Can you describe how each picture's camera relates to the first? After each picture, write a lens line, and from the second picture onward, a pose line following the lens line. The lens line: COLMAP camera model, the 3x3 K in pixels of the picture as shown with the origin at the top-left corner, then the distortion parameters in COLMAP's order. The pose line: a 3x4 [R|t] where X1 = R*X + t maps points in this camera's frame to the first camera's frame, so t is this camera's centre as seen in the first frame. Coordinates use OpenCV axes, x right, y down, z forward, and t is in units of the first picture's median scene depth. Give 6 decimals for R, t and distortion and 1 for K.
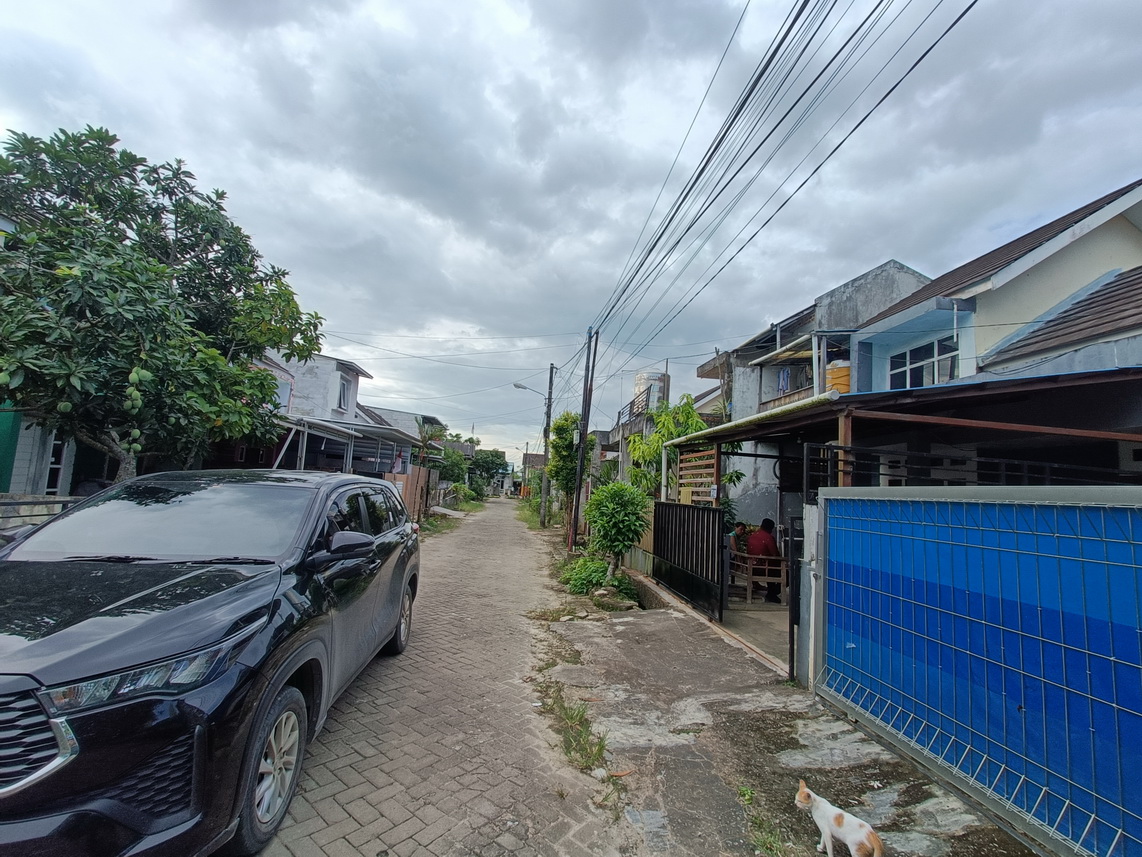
lens RADIAL K [[515.7, 0, 564.8], [0, 515.7, 436.0], [0, 0, 1]] dist [0.000296, 0.000640]
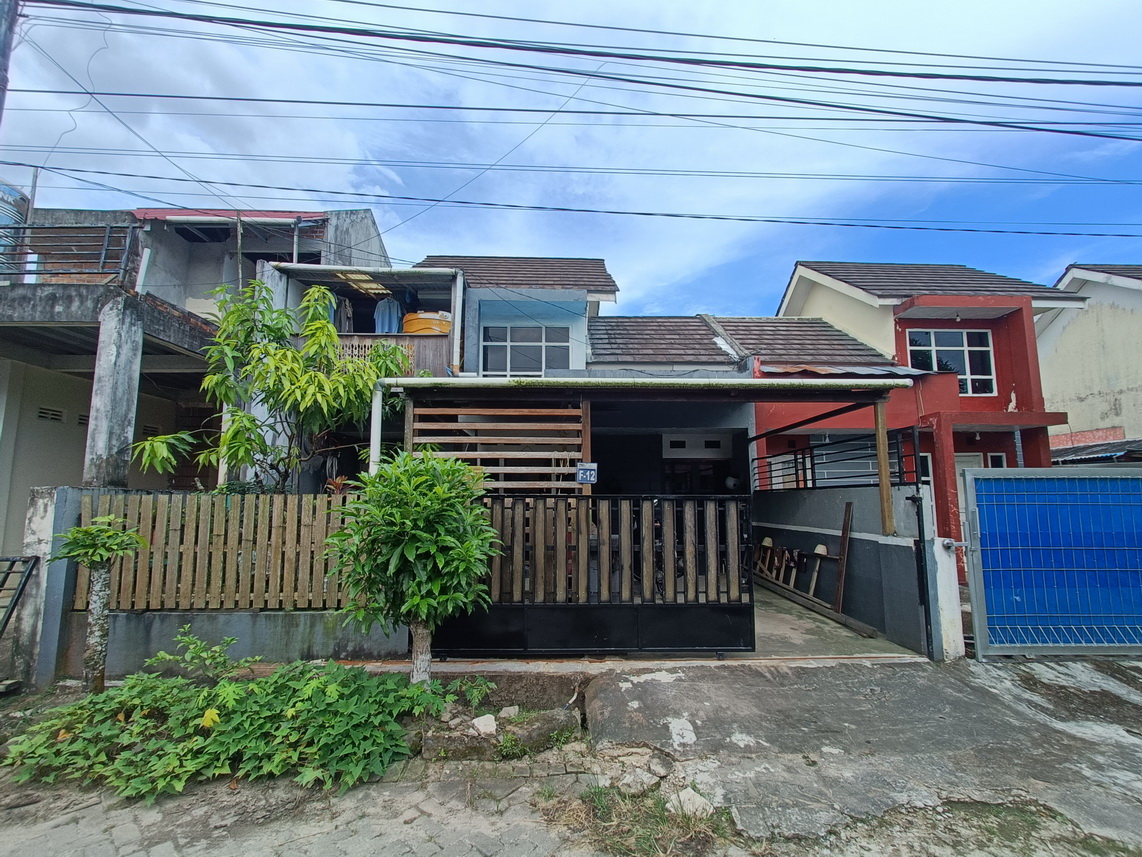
lens RADIAL K [[515.7, 0, 564.8], [0, 515.7, 436.0], [0, 0, 1]] dist [0.000296, 0.000640]
pose [[0.071852, 0.053349, 0.995988, -0.496303], [-0.100761, 0.993848, -0.045965, 0.125705], [-0.992313, -0.097054, 0.076786, 1.323354]]
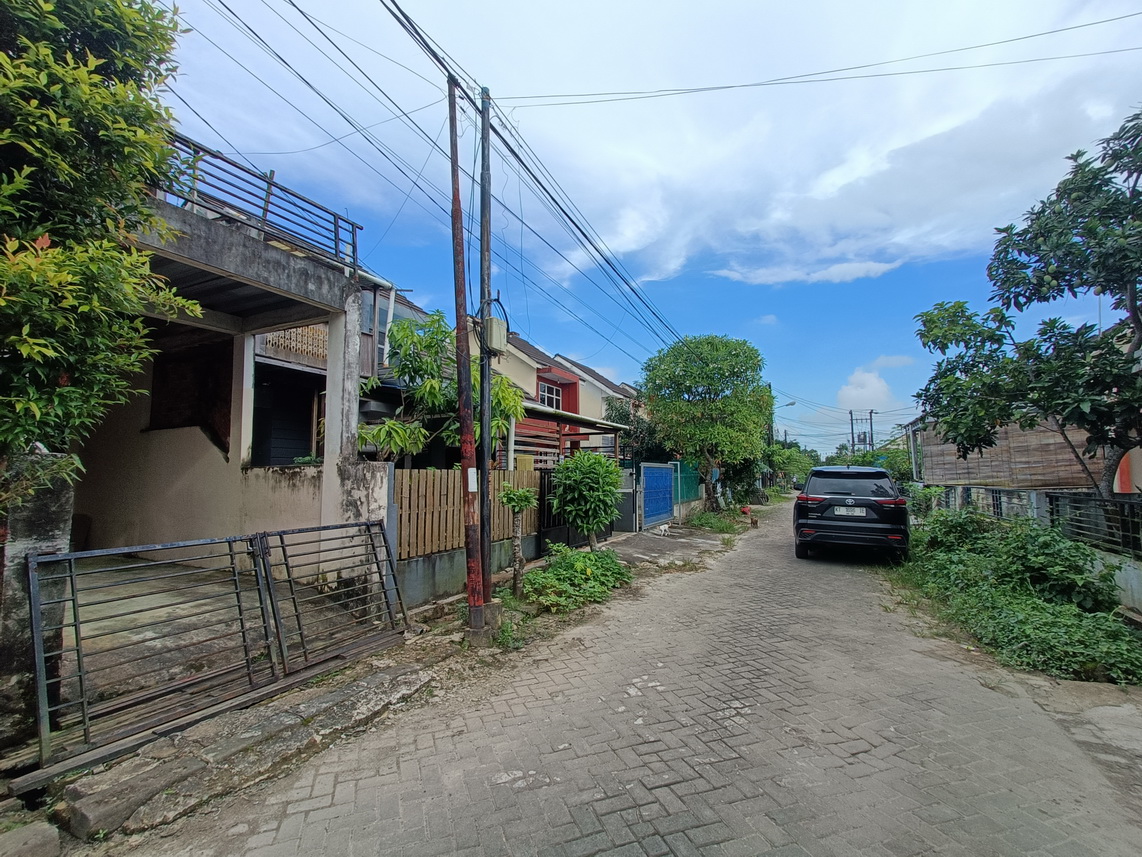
lens RADIAL K [[515.7, 0, 564.8], [0, 515.7, 436.0], [0, 0, 1]] dist [0.000296, 0.000640]
pose [[-0.839678, -0.020291, 0.542705, -0.552088], [-0.107466, 0.985750, -0.129416, 0.277436], [-0.532345, -0.166990, -0.829893, 2.704687]]
